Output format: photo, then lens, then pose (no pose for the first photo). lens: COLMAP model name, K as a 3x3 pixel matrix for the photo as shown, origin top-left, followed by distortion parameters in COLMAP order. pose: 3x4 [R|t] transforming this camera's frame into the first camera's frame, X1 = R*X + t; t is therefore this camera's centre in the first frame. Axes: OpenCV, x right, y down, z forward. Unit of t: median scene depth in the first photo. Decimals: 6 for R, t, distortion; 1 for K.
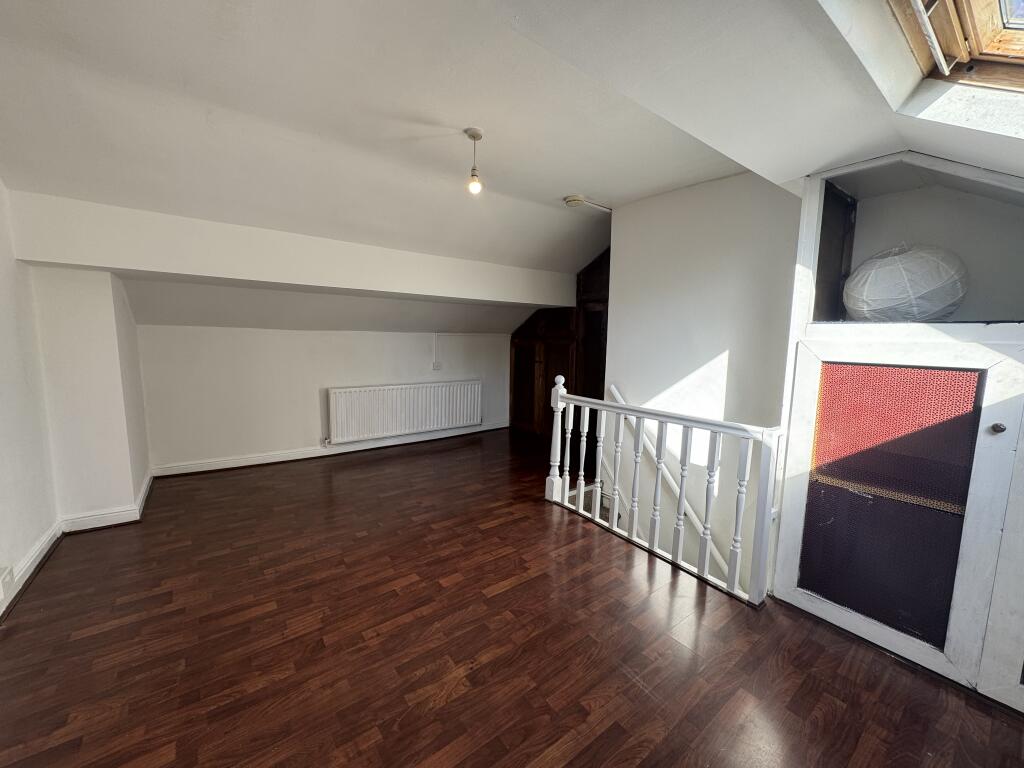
lens RADIAL K [[404.6, 0, 512.0], [0, 404.6, 383.1], [0, 0, 1]] dist [-0.002617, 0.000117]
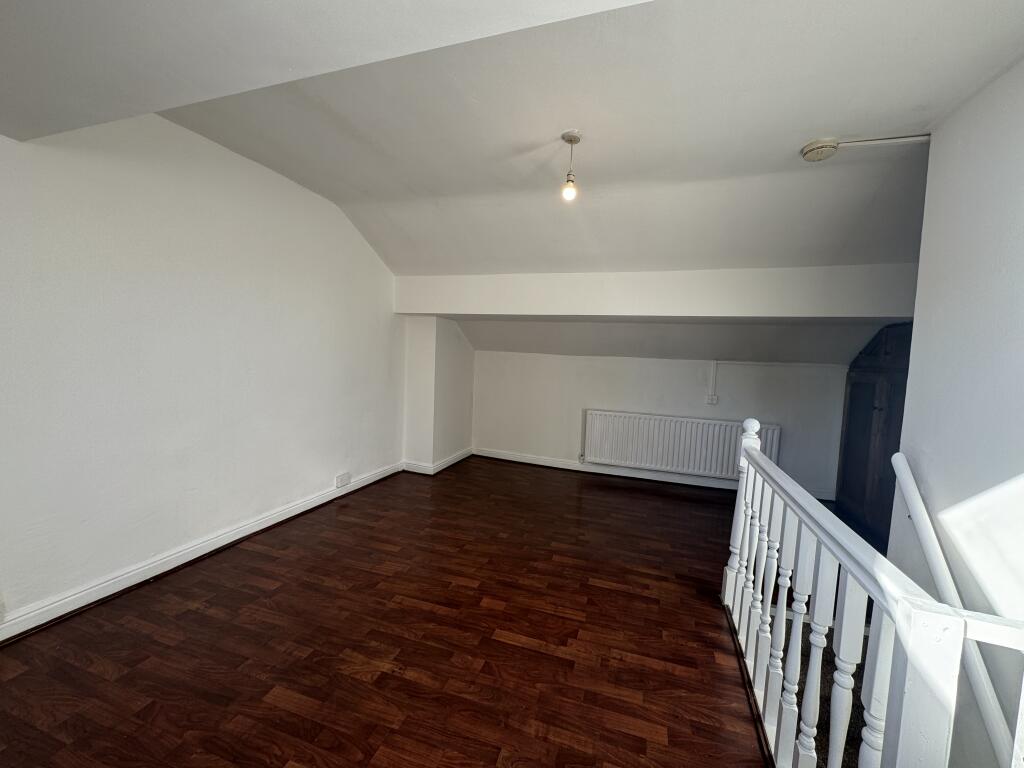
lens RADIAL K [[404.6, 0, 514.8], [0, 404.6, 384.2], [0, 0, 1]] dist [-0.002617, 0.000117]
pose [[0.567319, 0.058097, -0.821446, 0.541967], [-0.125494, 0.991957, -0.016515, -0.018704], [0.813880, 0.112456, 0.570047, 0.370435]]
